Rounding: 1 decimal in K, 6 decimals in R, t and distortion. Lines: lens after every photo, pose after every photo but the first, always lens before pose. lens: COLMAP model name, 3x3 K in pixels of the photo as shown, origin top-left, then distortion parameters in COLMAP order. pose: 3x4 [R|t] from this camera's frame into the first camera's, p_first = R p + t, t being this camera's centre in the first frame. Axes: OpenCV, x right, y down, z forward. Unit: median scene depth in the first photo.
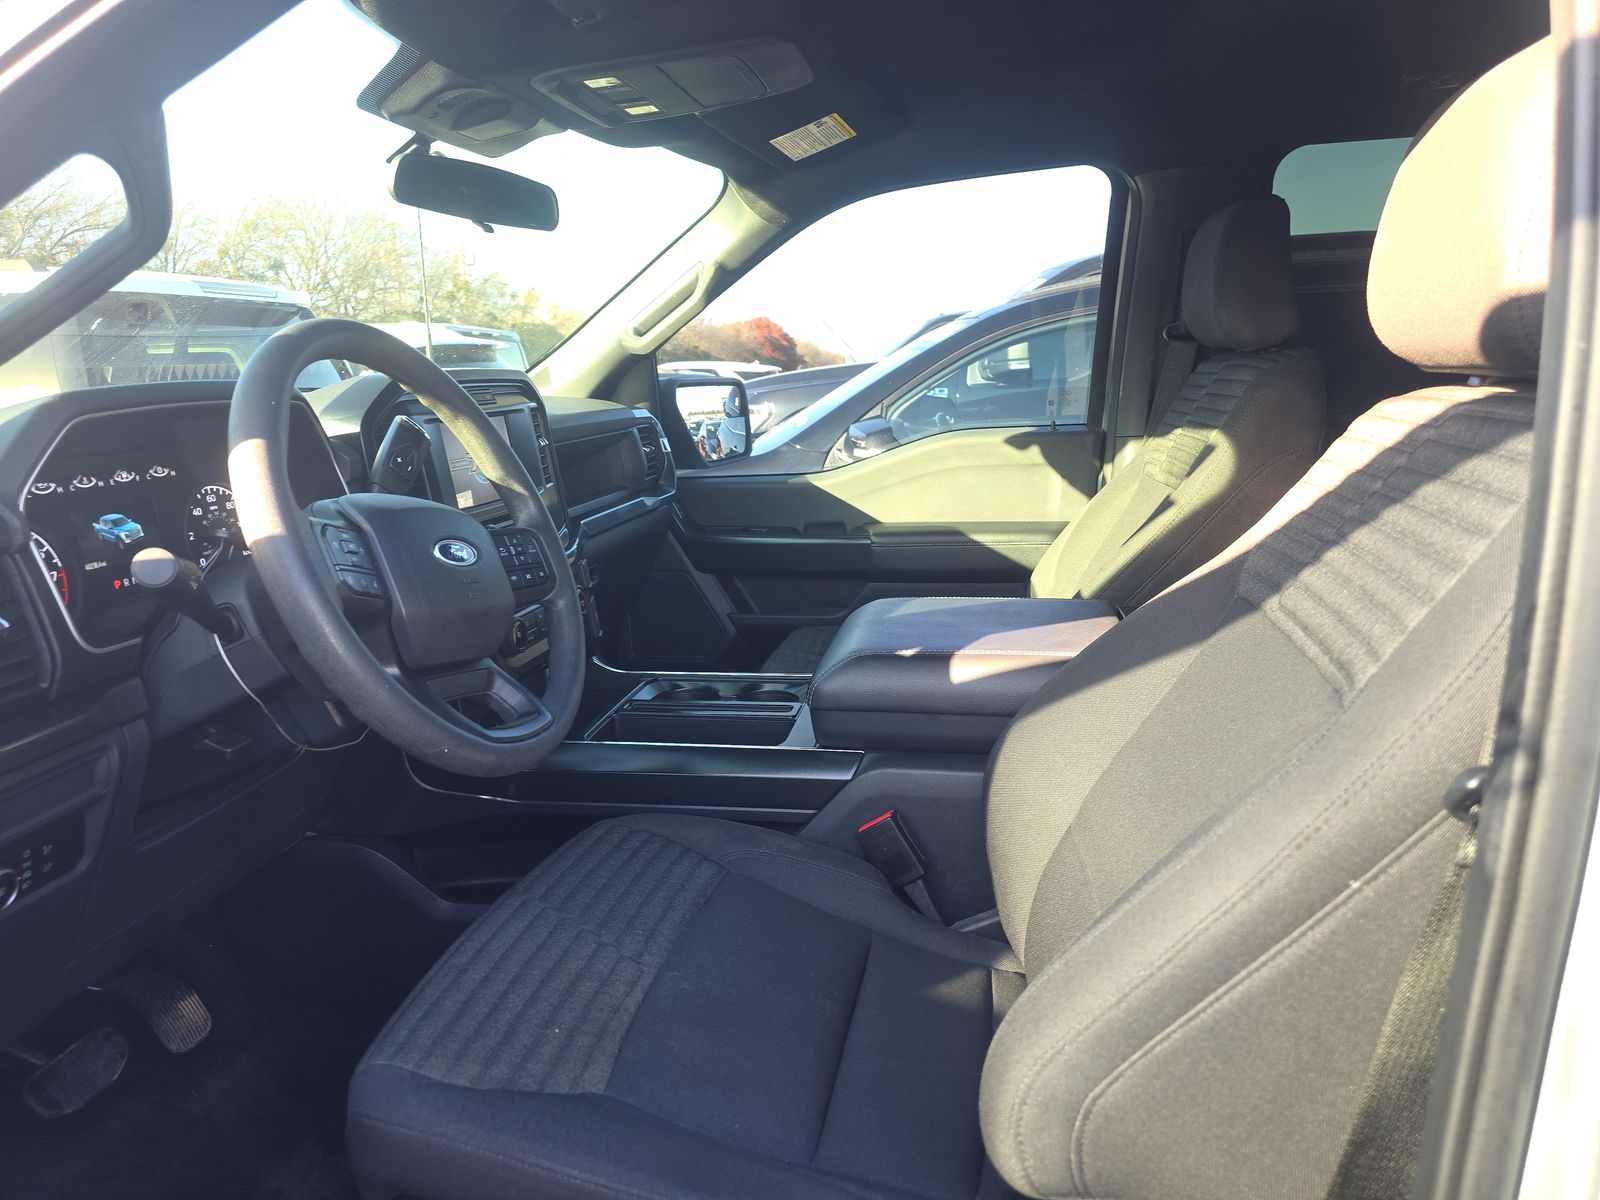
lens RADIAL K [[1092.4, 0, 800.6], [0, 1092.4, 605.6], [0, 0, 1]] dist [0.028108, -0.043291]
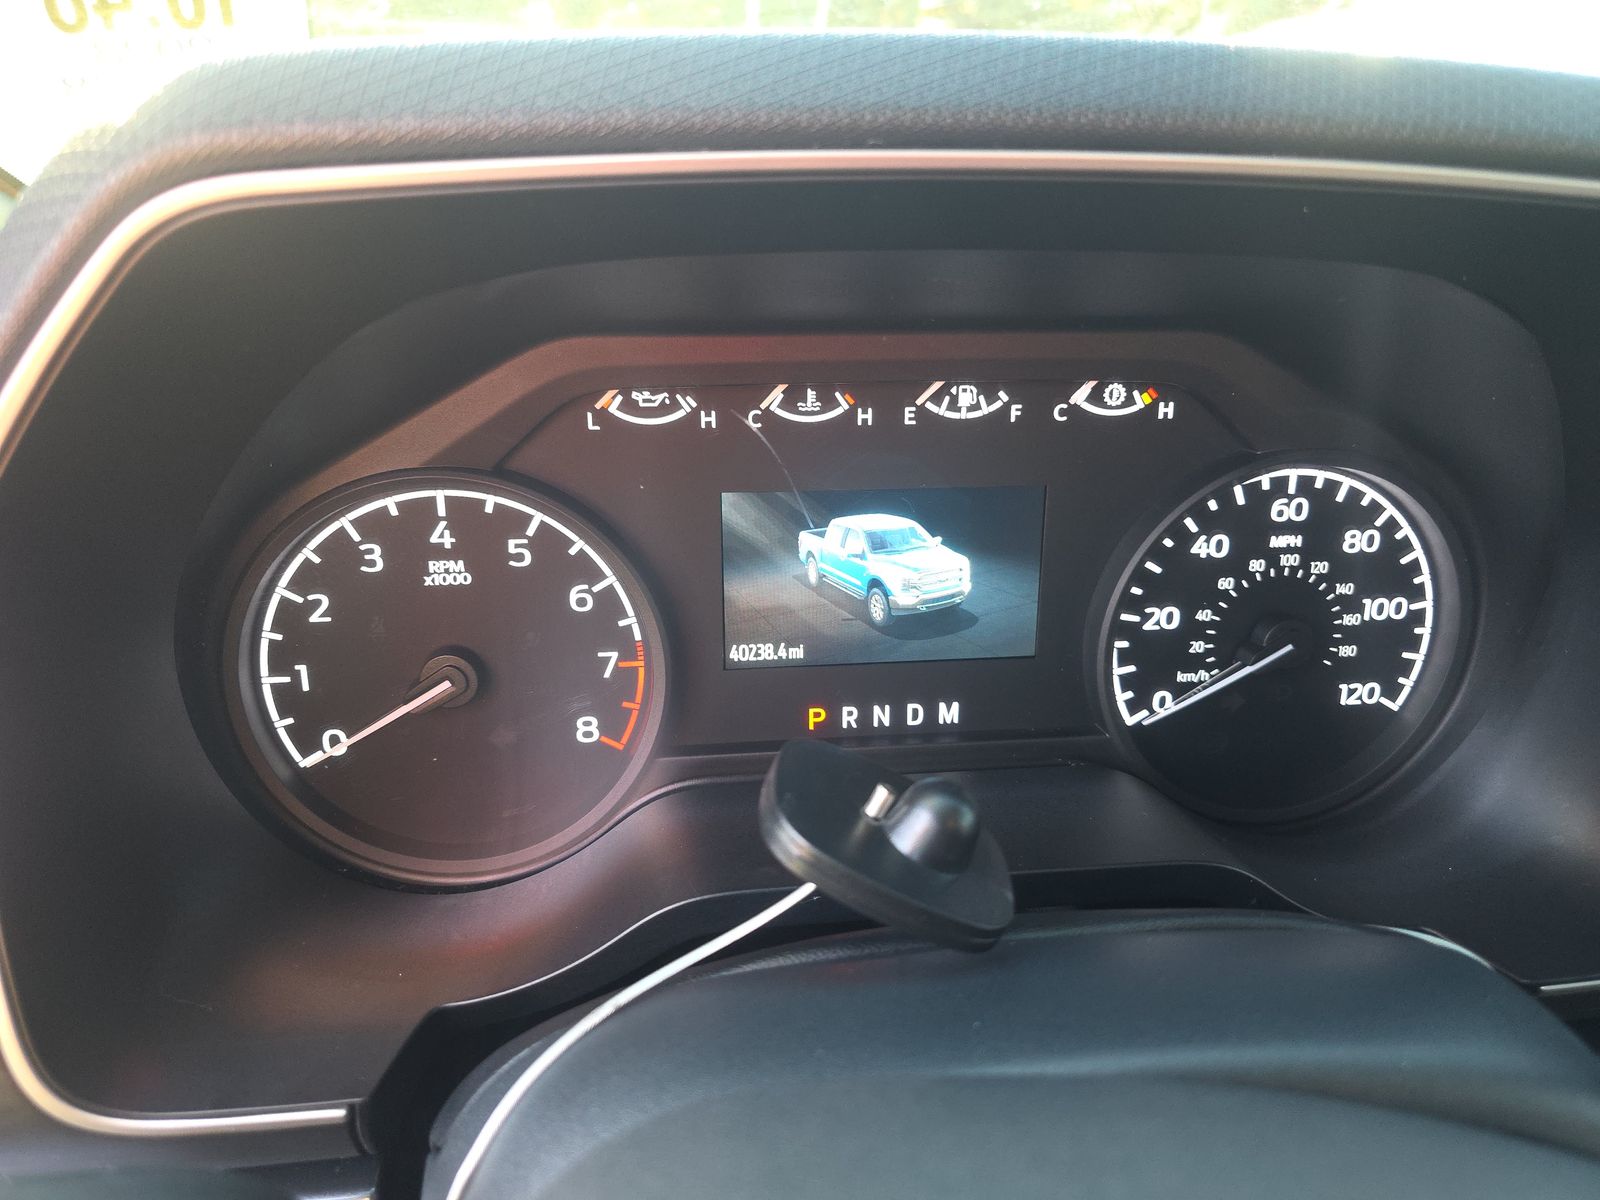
lens RADIAL K [[1092.4, 0, 803.4], [0, 1092.4, 613.3], [0, 0, 1]] dist [0.028108, -0.043291]
pose [[0.295460, 0.412150, -0.861879, -0.307546], [-0.225805, 0.906721, 0.356186, -0.147757], [0.928286, 0.089378, 0.360966, 0.771253]]
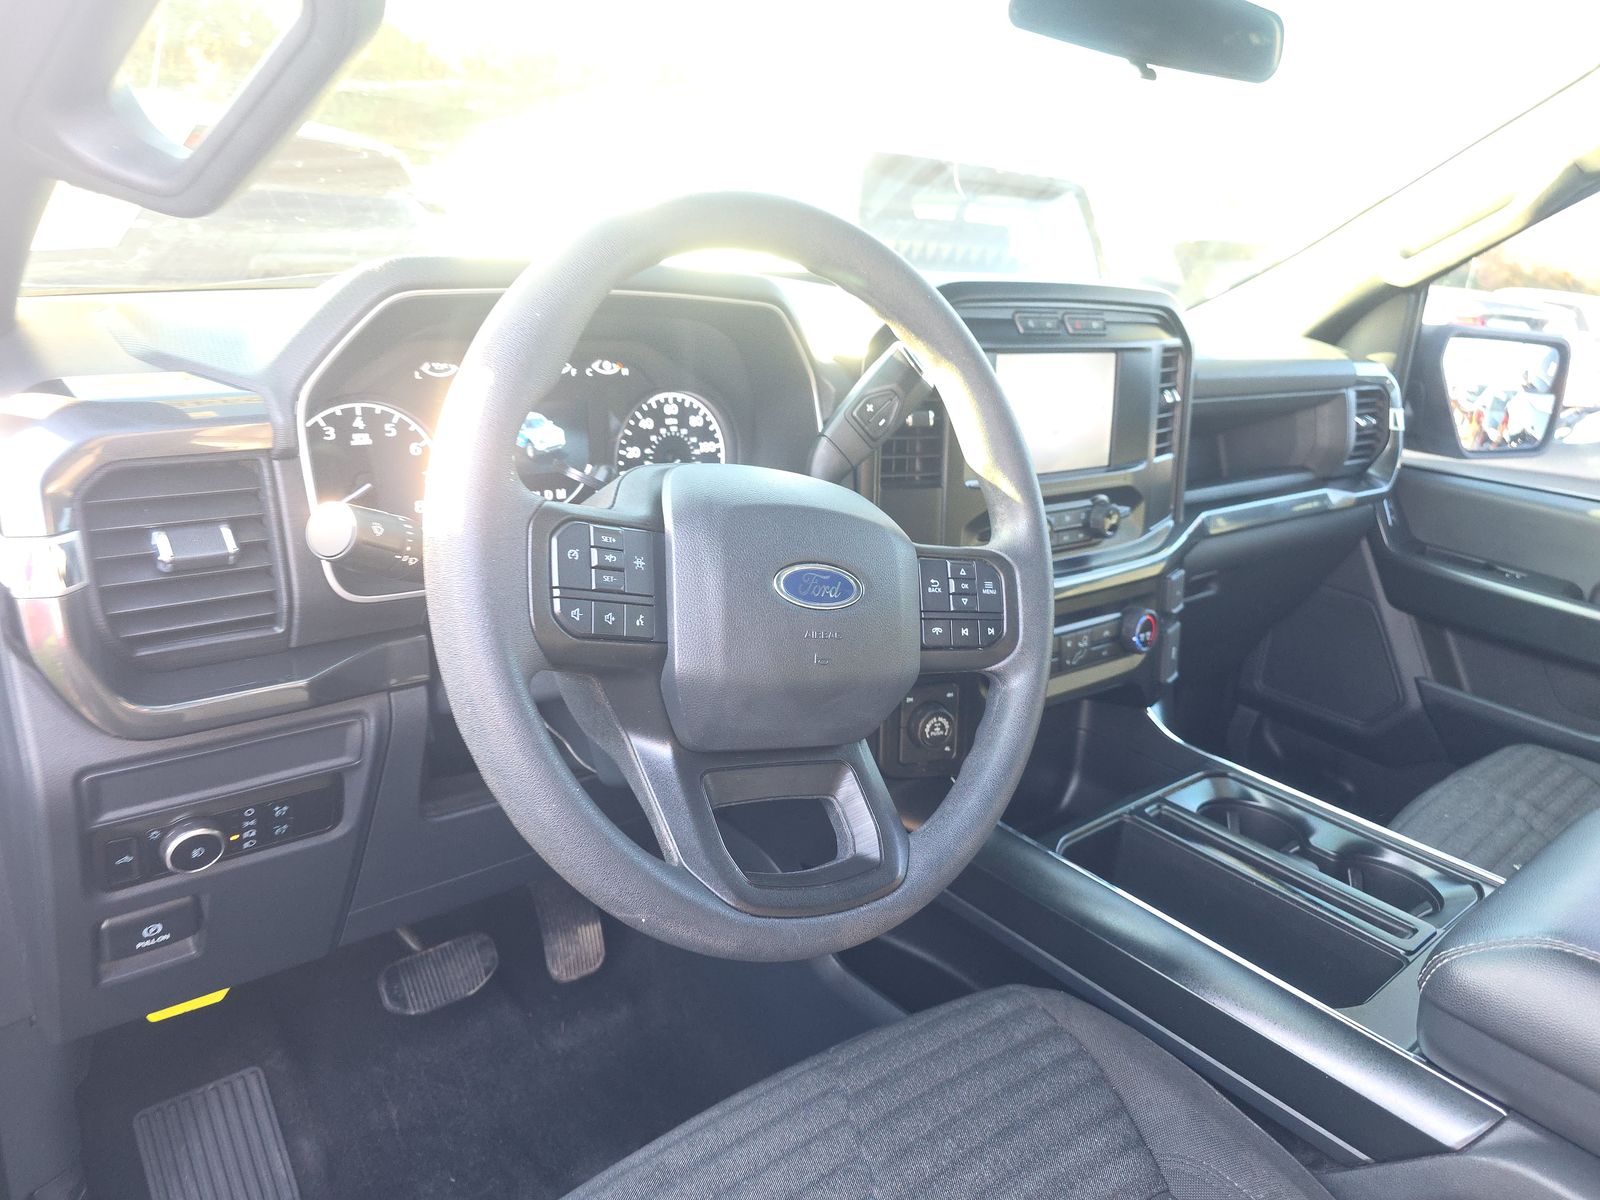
lens RADIAL K [[1092.4, 0, 792.9], [0, 1092.4, 604.0], [0, 0, 1]] dist [0.028108, -0.043291]
pose [[0.766925, 0.294472, -0.570187, 0.026876], [-0.240966, 0.955631, 0.169424, -0.118036], [0.594779, 0.007460, 0.803855, 0.412864]]
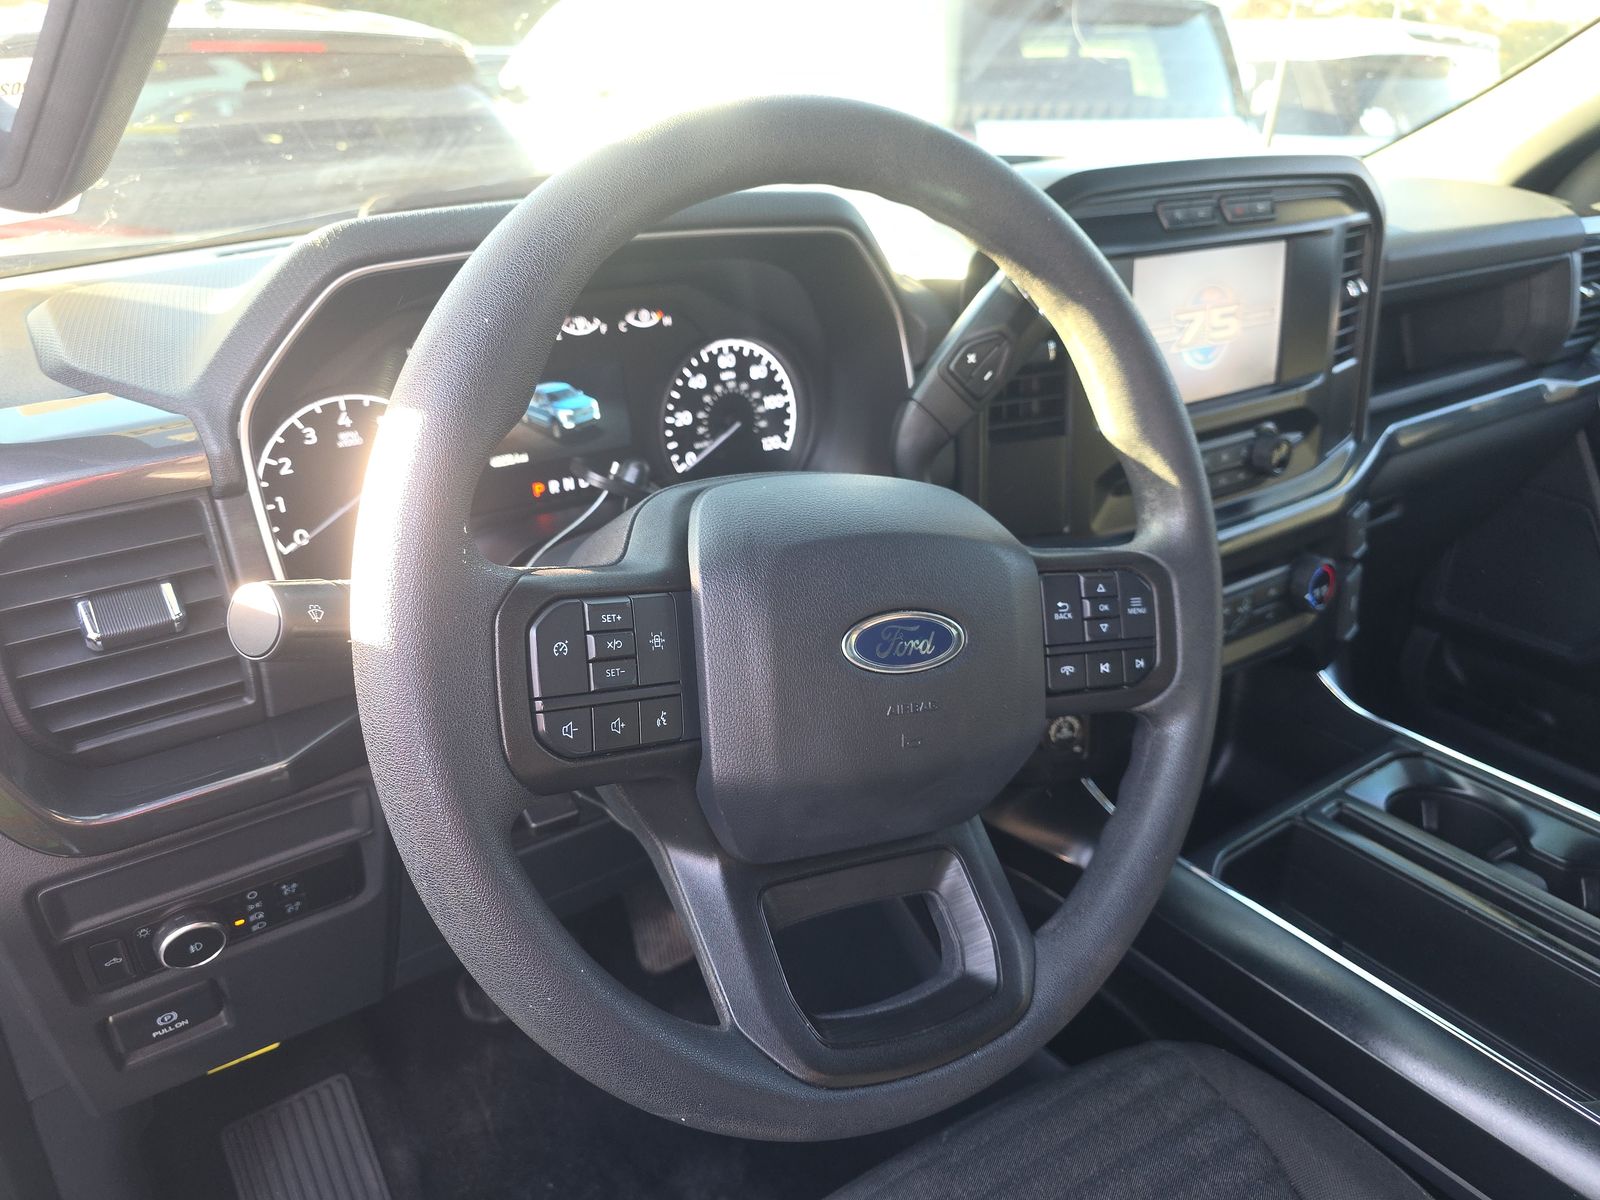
lens RADIAL K [[1092.4, 0, 770.4], [0, 1092.4, 615.5], [0, 0, 1]] dist [0.028108, -0.043291]
pose [[0.707064, 0.336525, -0.621942, -0.059080], [-0.174507, 0.935341, 0.307710, -0.160838], [0.685279, -0.109037, 0.720072, 0.528032]]
